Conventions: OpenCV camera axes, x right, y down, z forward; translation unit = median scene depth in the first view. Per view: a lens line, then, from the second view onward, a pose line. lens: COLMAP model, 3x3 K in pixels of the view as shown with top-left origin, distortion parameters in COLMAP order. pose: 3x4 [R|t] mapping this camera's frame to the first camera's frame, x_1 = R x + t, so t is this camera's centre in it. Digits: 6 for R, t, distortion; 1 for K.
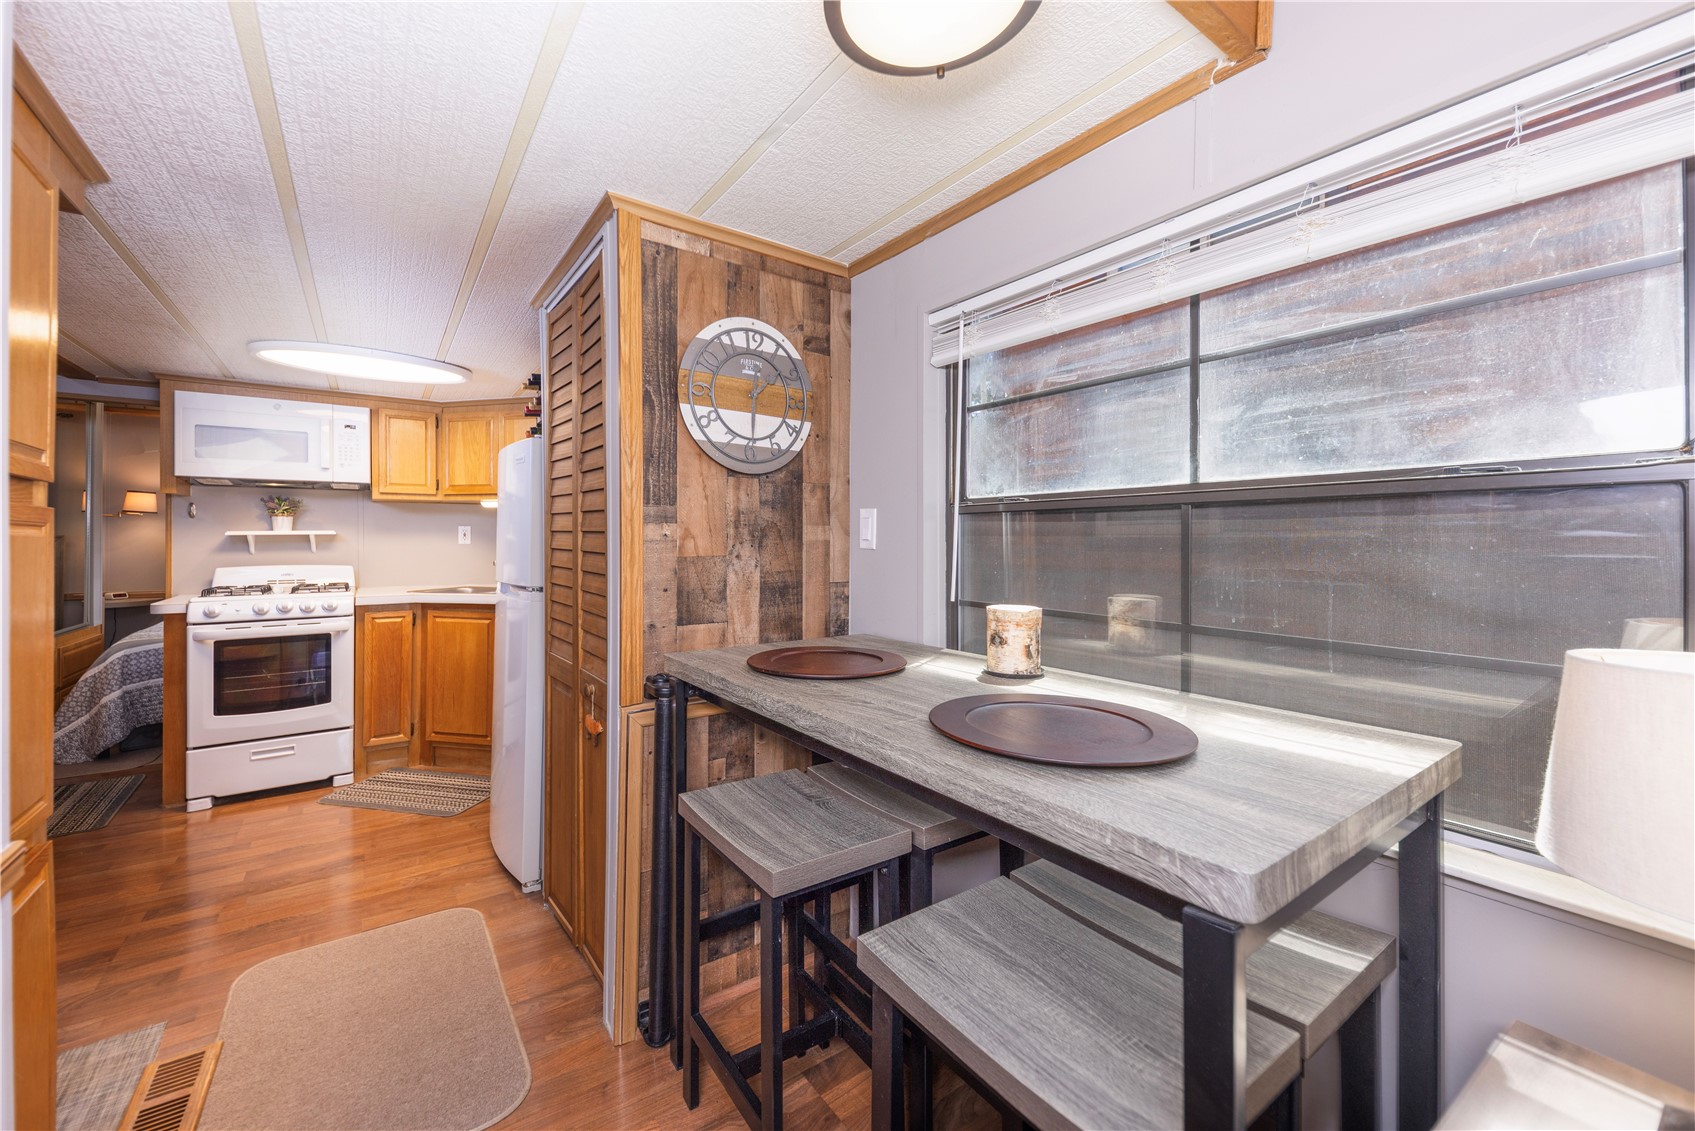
lens RADIAL K [[632.6, 0, 794.5], [0, 632.6, 537.8], [0, 0, 1]] dist [0.015706, -0.010032]
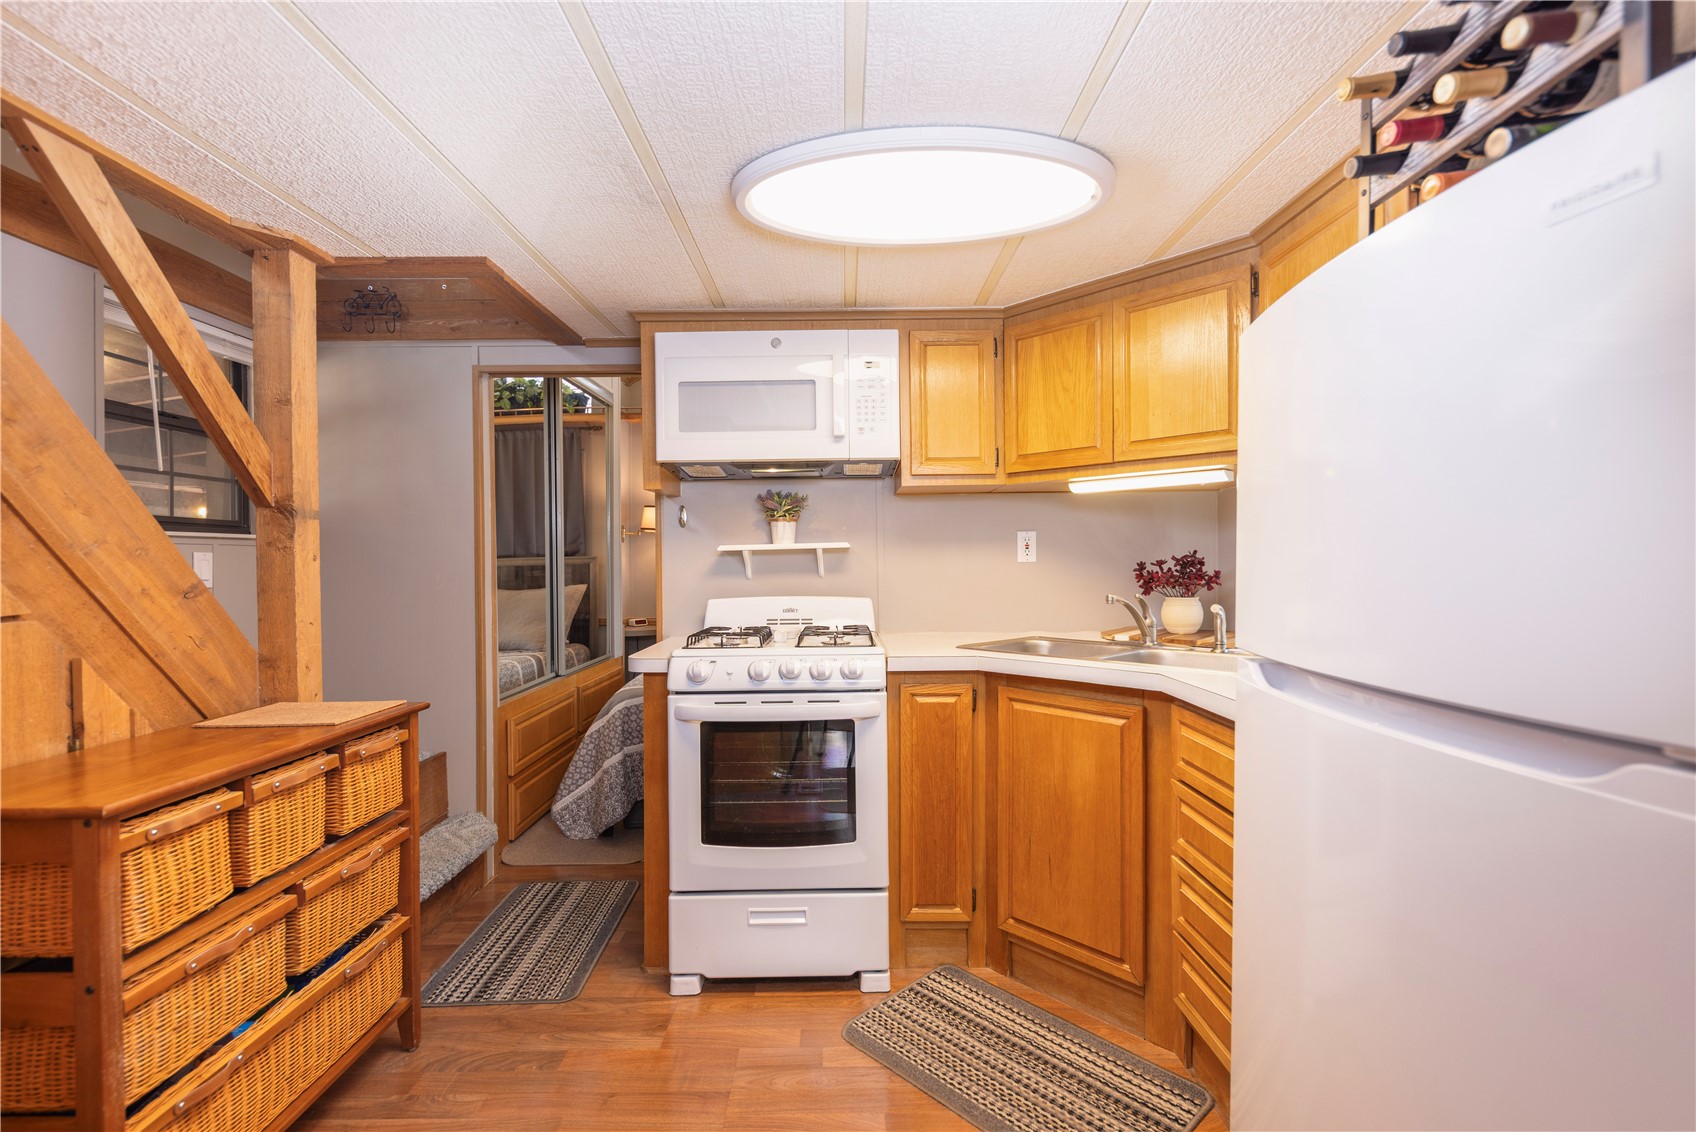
lens RADIAL K [[741.2, 0, 848.0], [0, 741.2, 566.0], [0, 0, 1]] dist [-0.000686, -0.000065]
pose [[0.834928, -0.003725, -0.550347, -0.343862], [0.010285, 0.999908, 0.008836, 0.006405], [0.550263, -0.013038, 0.834889, 0.415973]]
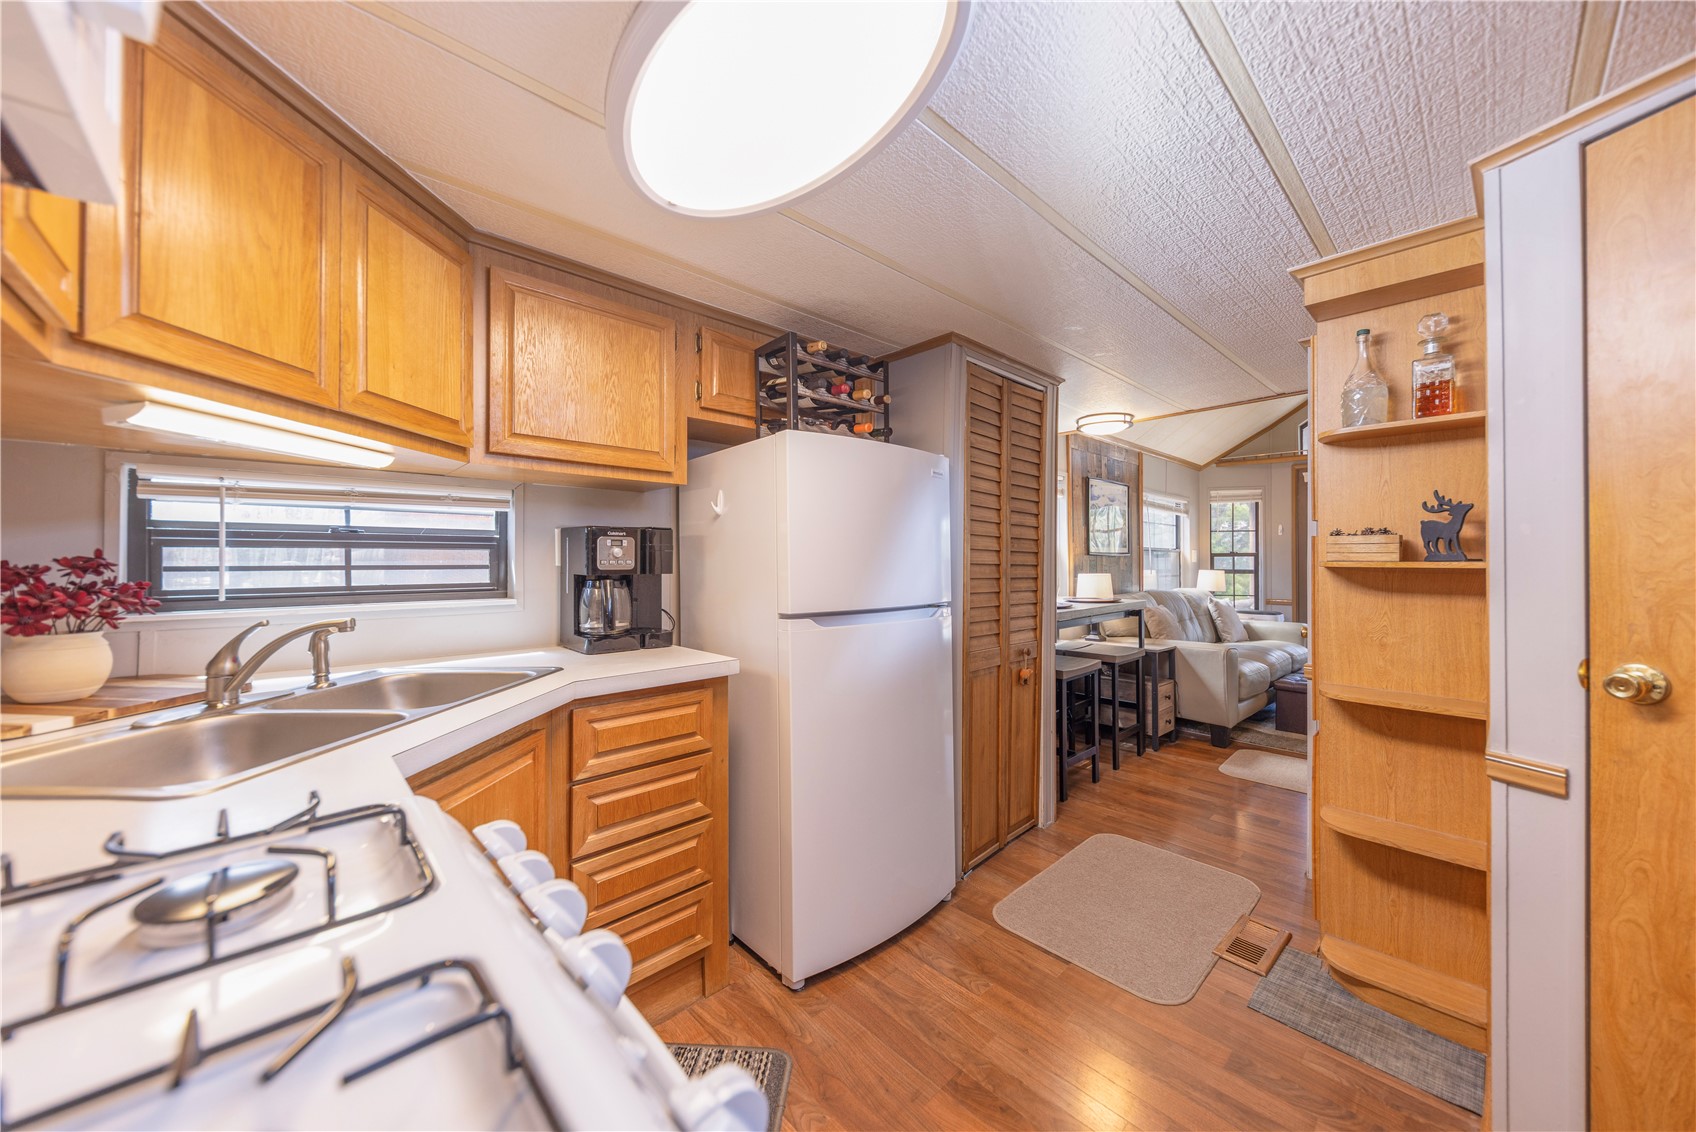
lens RADIAL K [[610.3, 0, 851.1], [0, 610.3, 560.1], [0, 0, 1]] dist [-0.000080, -0.000208]
pose [[-0.180164, 0.000830, 0.983636, -0.890173], [0.000347, 1.000000, -0.000780, 0.007375], [-0.983637, 0.000201, -0.180164, 0.862920]]
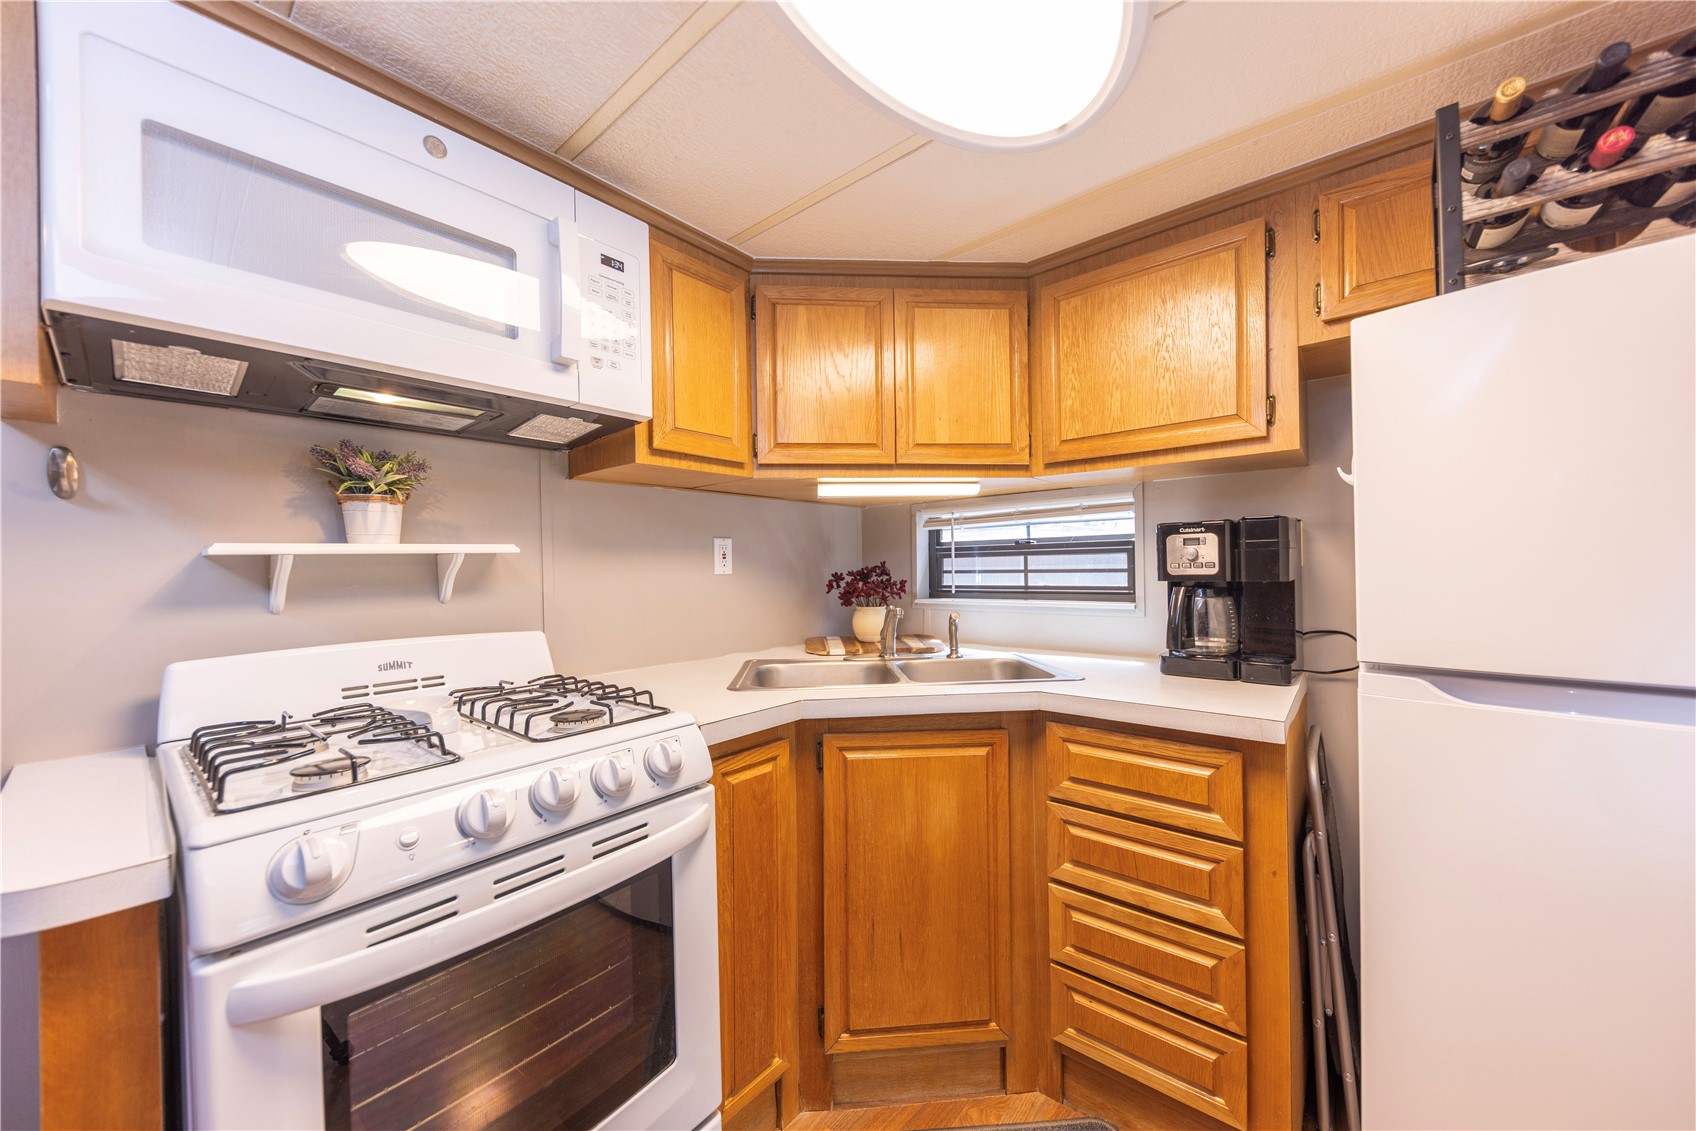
lens RADIAL K [[599.4, 0, 851.8], [0, 599.4, 568.3], [0, 0, 1]] dist [0.001812, -0.000169]
pose [[0.958694, -0.013916, 0.284099, -0.677191], [0.014109, 0.999900, 0.001366, 0.006573], [-0.284090, 0.002698, 0.958794, 0.631764]]
